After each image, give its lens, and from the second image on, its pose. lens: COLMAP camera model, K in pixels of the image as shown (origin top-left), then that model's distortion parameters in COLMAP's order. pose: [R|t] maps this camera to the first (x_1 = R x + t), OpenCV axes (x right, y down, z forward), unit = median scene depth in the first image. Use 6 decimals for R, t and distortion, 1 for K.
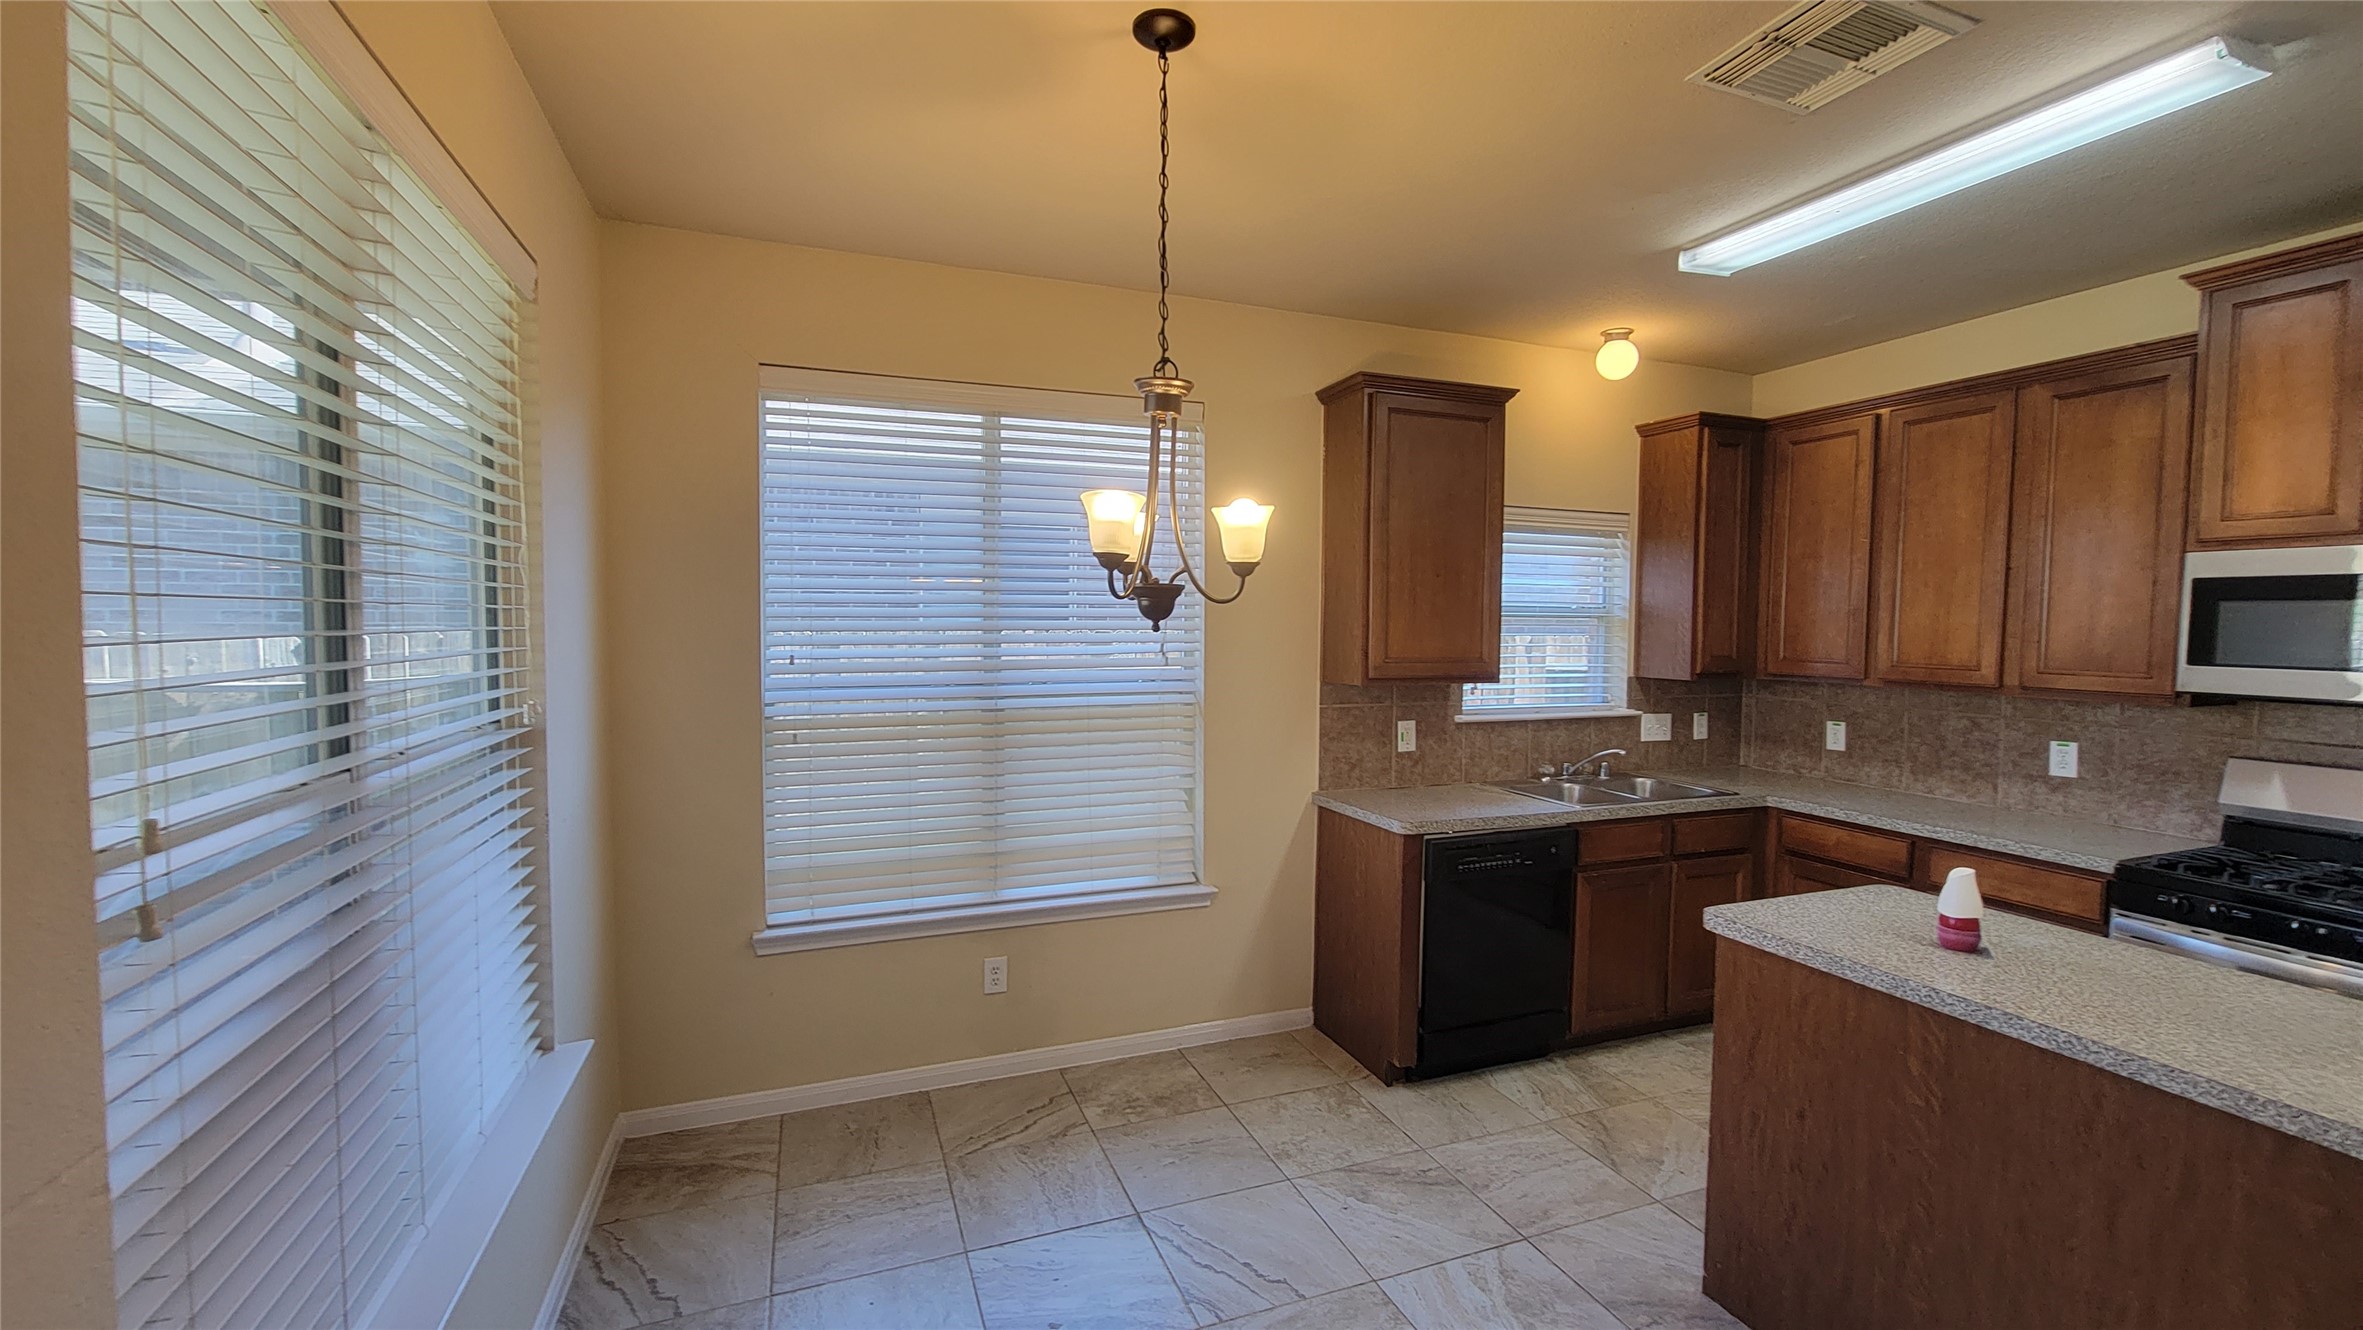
lens RADIAL K [[978.8, 0, 1188.1], [0, 978.8, 671.2], [0, 0, 1]] dist [0.011008, -0.000541]
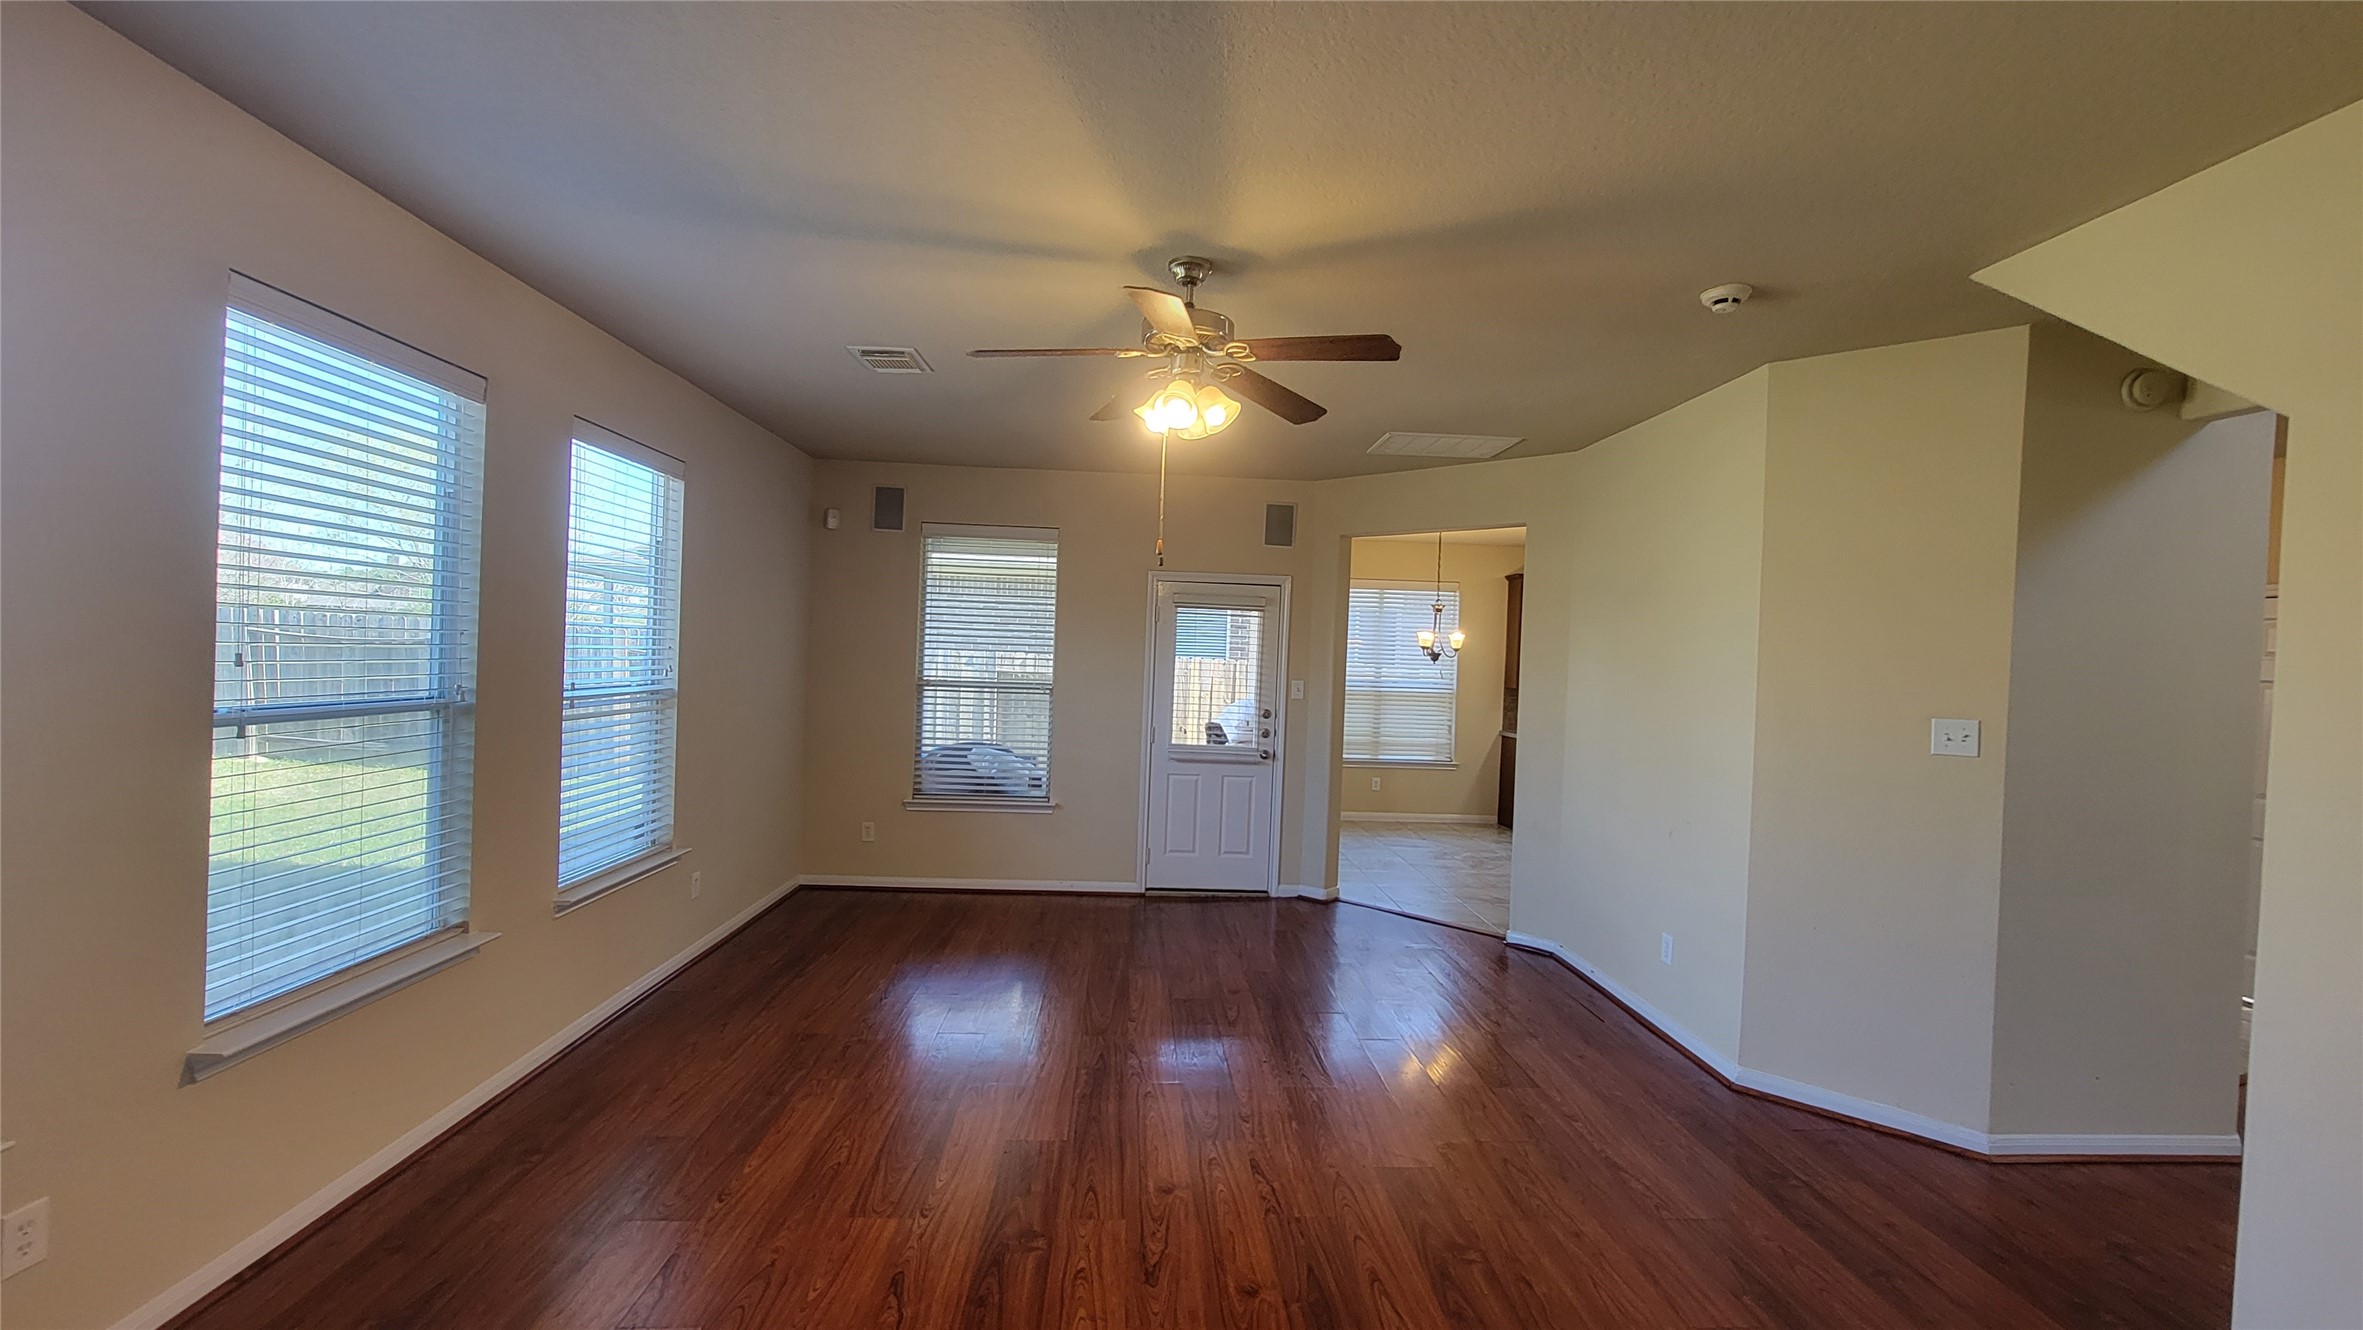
lens RADIAL K [[978.8, 0, 1170.4], [0, 978.8, 665.7], [0, 0, 1]] dist [0.011008, -0.000541]
pose [[0.949651, 0.028179, -0.312040, 0.122344], [-0.044119, 0.998051, -0.044140, 0.121612], [0.310188, 0.055684, 0.949043, -2.014238]]
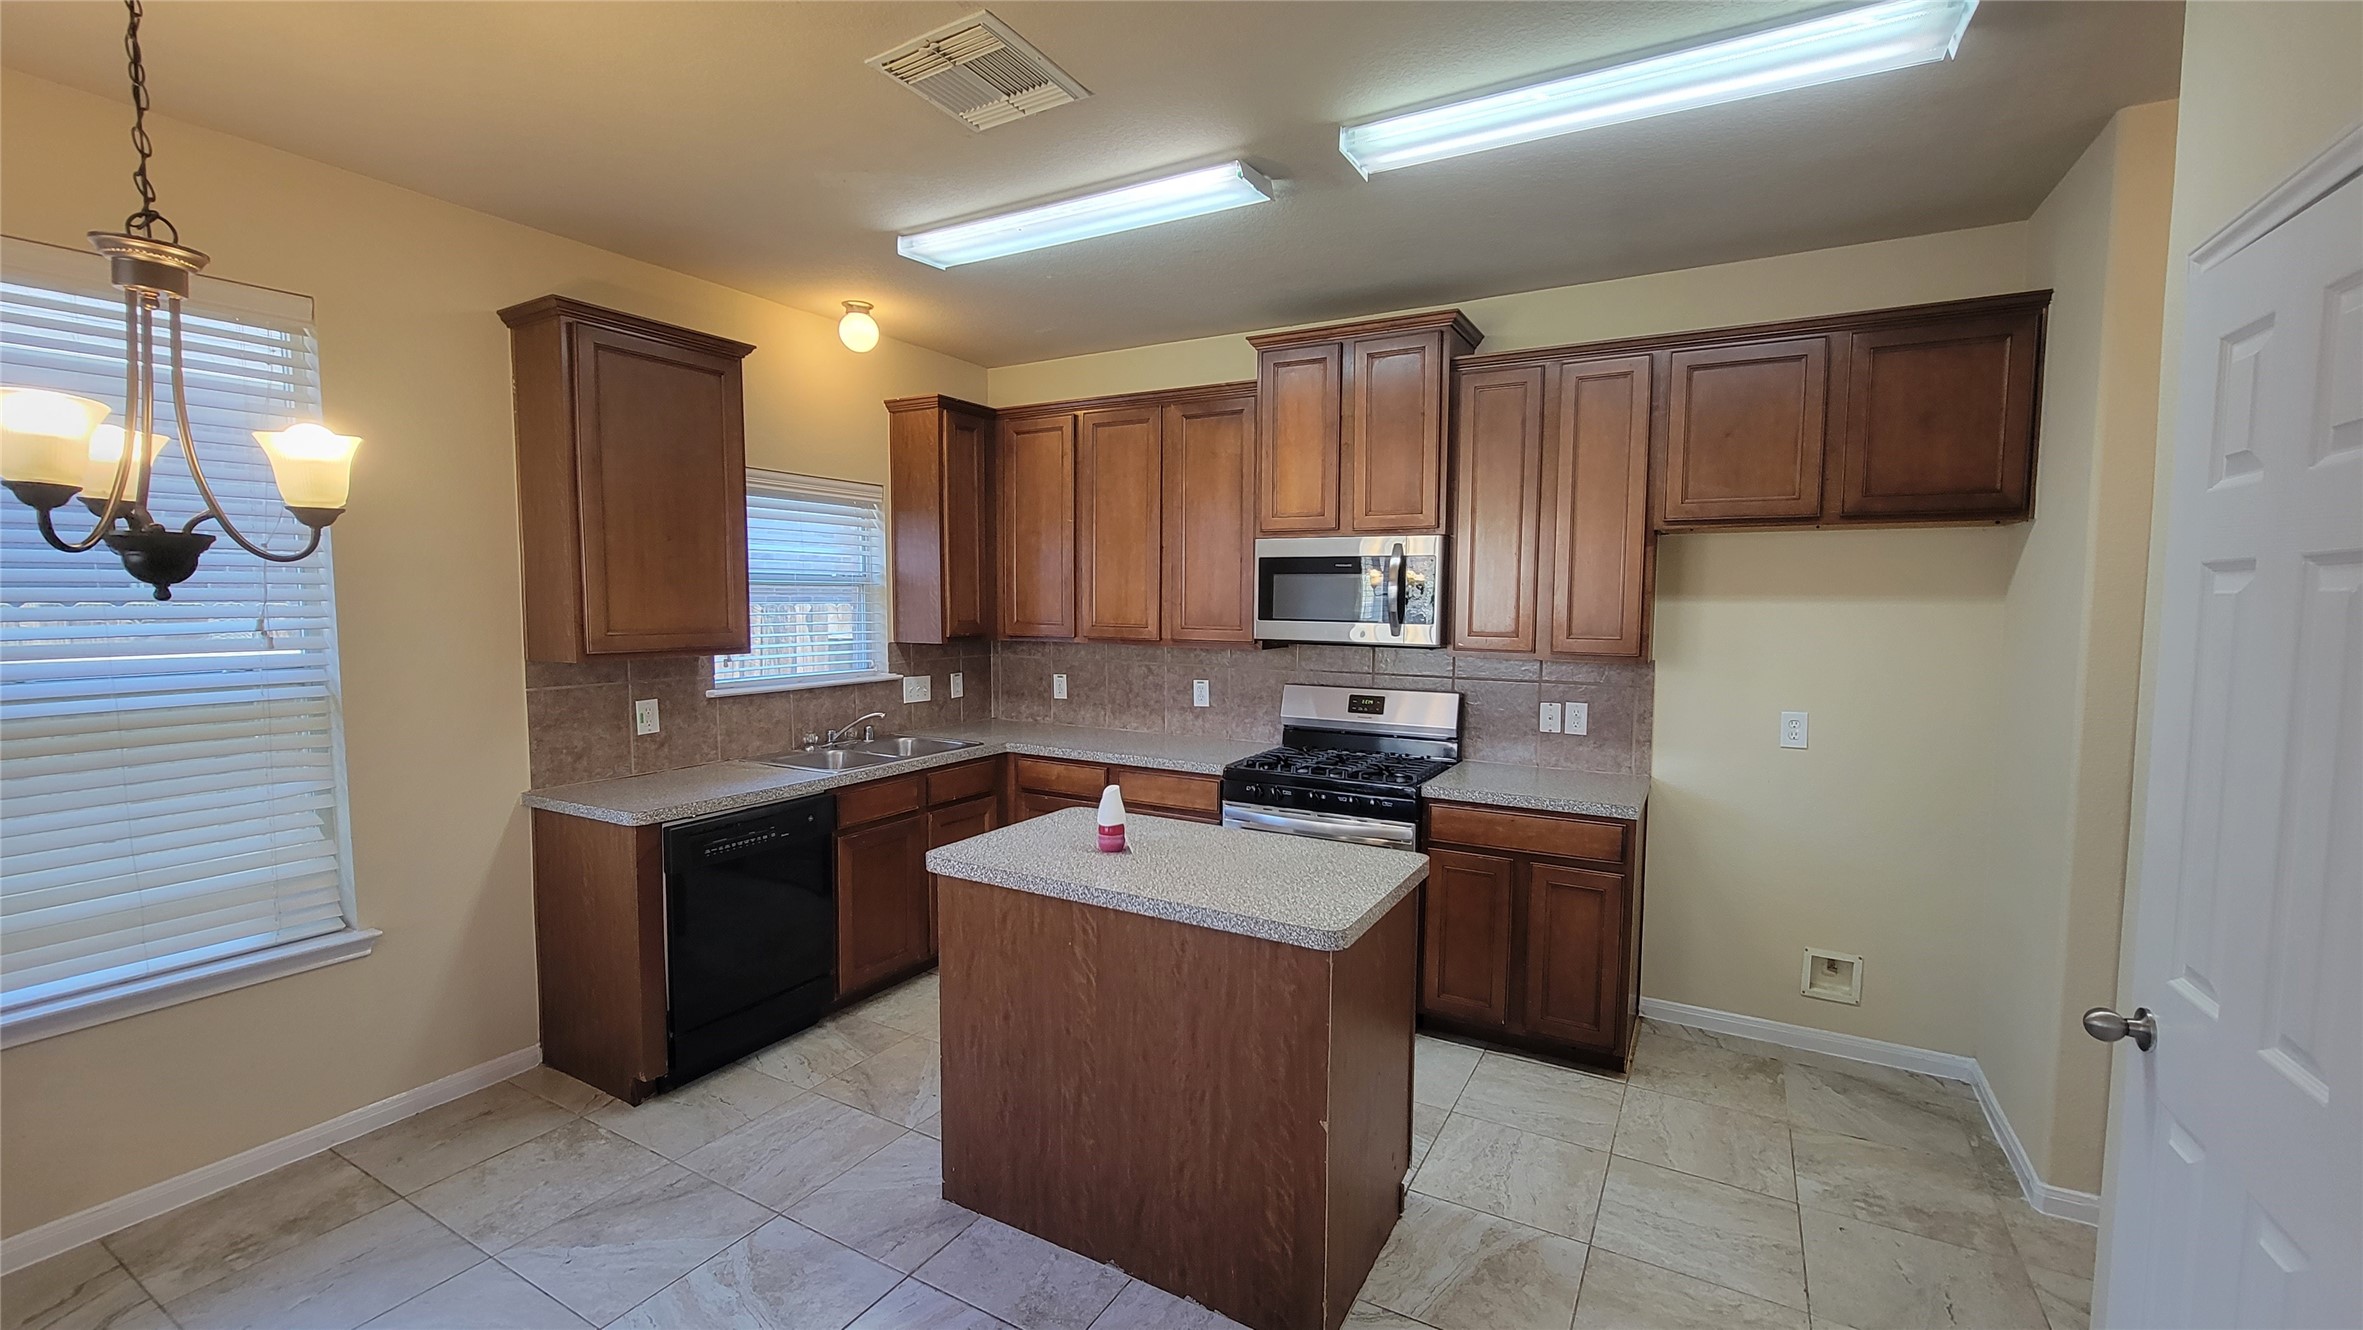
lens RADIAL K [[978.8, 0, 1182.4], [0, 978.8, 670.5], [0, 0, 1]] dist [0.011008, -0.000541]
pose [[0.784731, -0.051920, 0.617658, 0.063516], [0.033636, 0.998584, 0.041206, 0.003920], [-0.618923, -0.011560, 0.785367, -0.016305]]
